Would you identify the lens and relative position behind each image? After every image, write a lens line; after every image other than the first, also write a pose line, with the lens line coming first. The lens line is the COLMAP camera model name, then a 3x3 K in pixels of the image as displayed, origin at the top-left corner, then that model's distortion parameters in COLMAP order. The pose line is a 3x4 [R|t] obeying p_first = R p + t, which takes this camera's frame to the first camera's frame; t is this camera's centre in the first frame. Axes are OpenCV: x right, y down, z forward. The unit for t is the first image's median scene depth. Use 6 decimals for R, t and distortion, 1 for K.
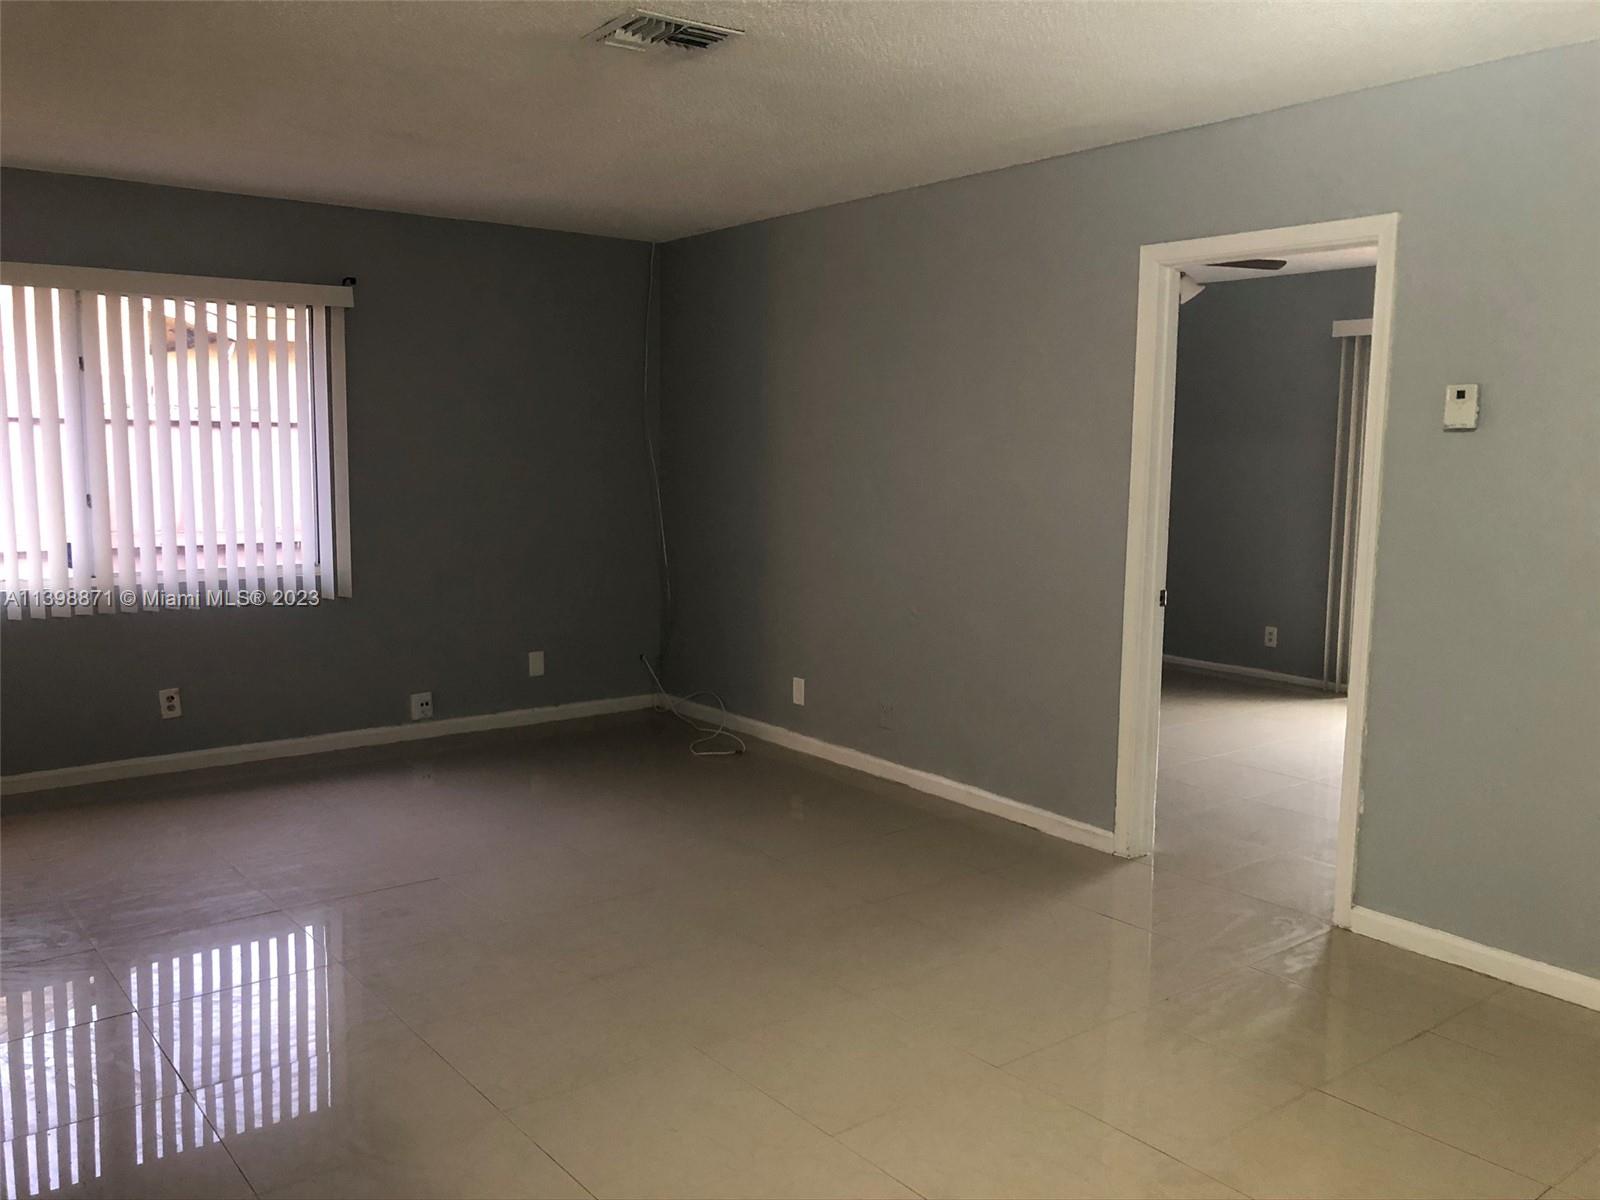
lens RADIAL K [[1325.3, 0, 798.9], [0, 1325.3, 596.4], [0, 0, 1]] dist [0.034575, -0.039584]
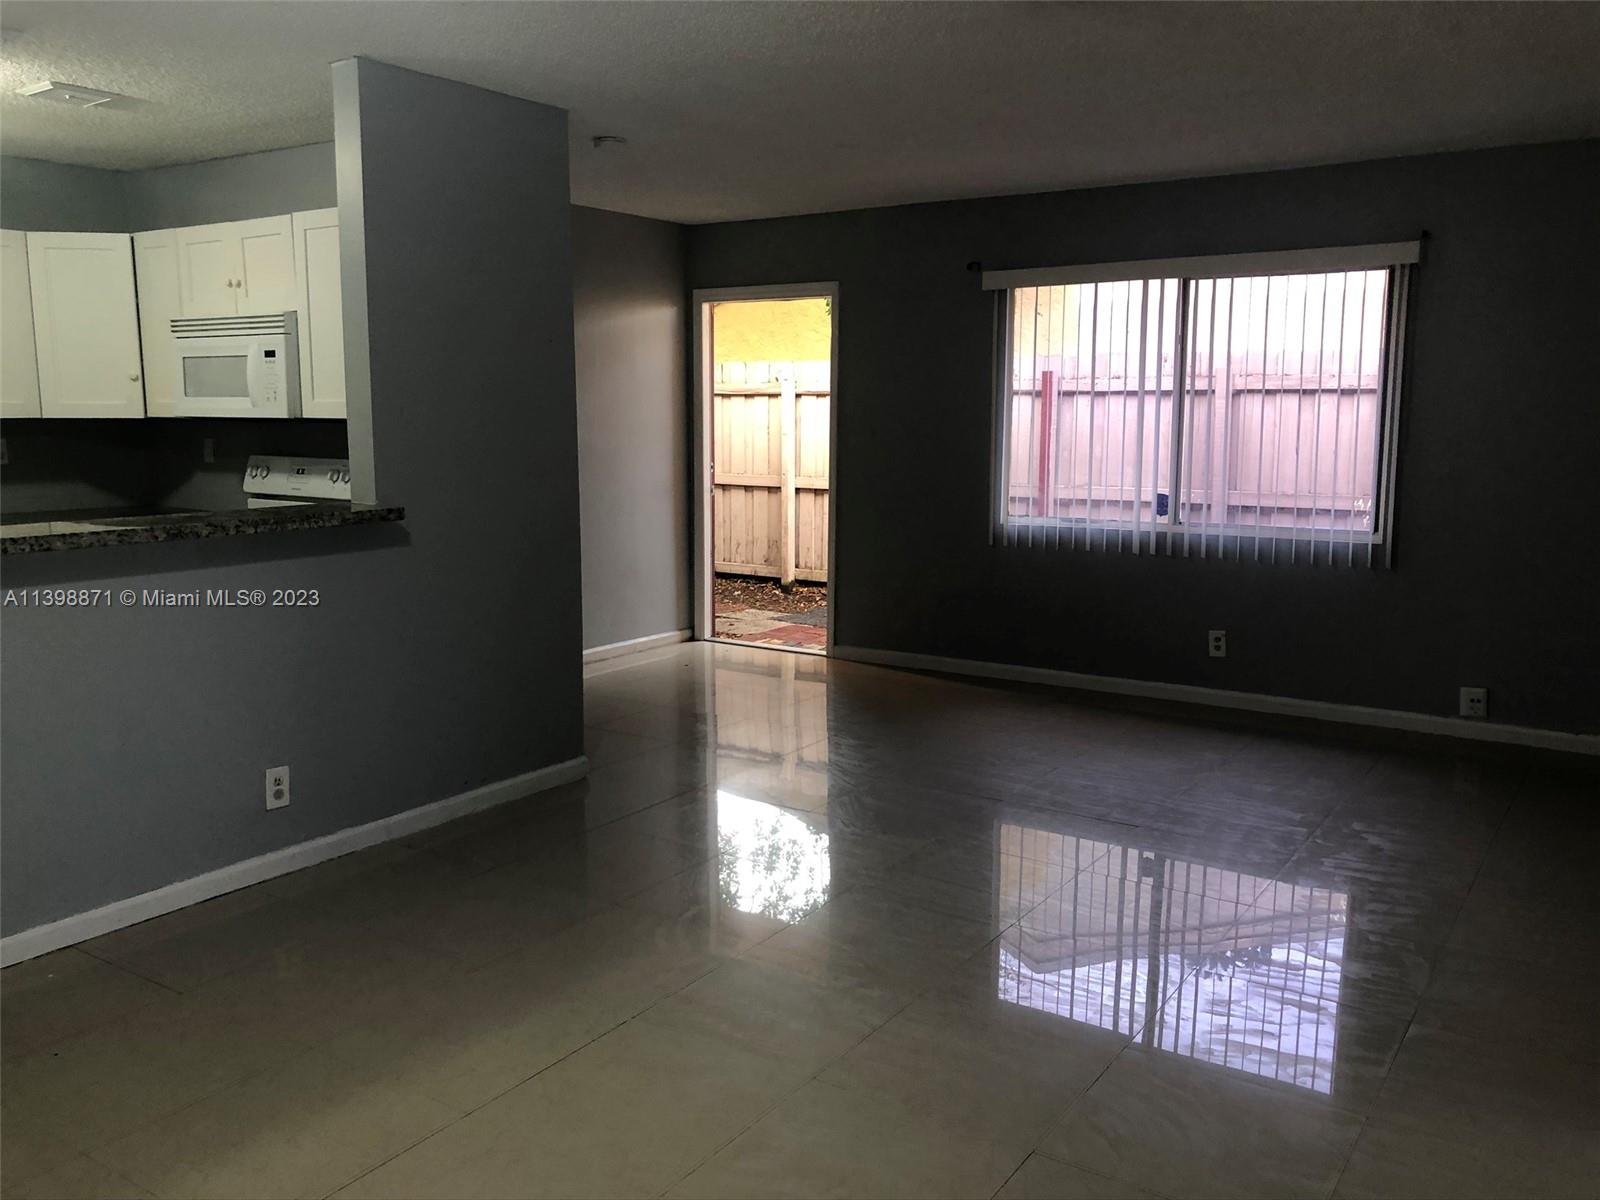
lens RADIAL K [[1325.3, 0, 809.3], [0, 1325.3, 595.0], [0, 0, 1]] dist [0.034575, -0.039584]
pose [[0.305810, 0.128070, -0.943440, 0.461753], [-0.106700, 0.989279, 0.099706, -0.034083], [0.946095, 0.070174, 0.316197, 0.317894]]
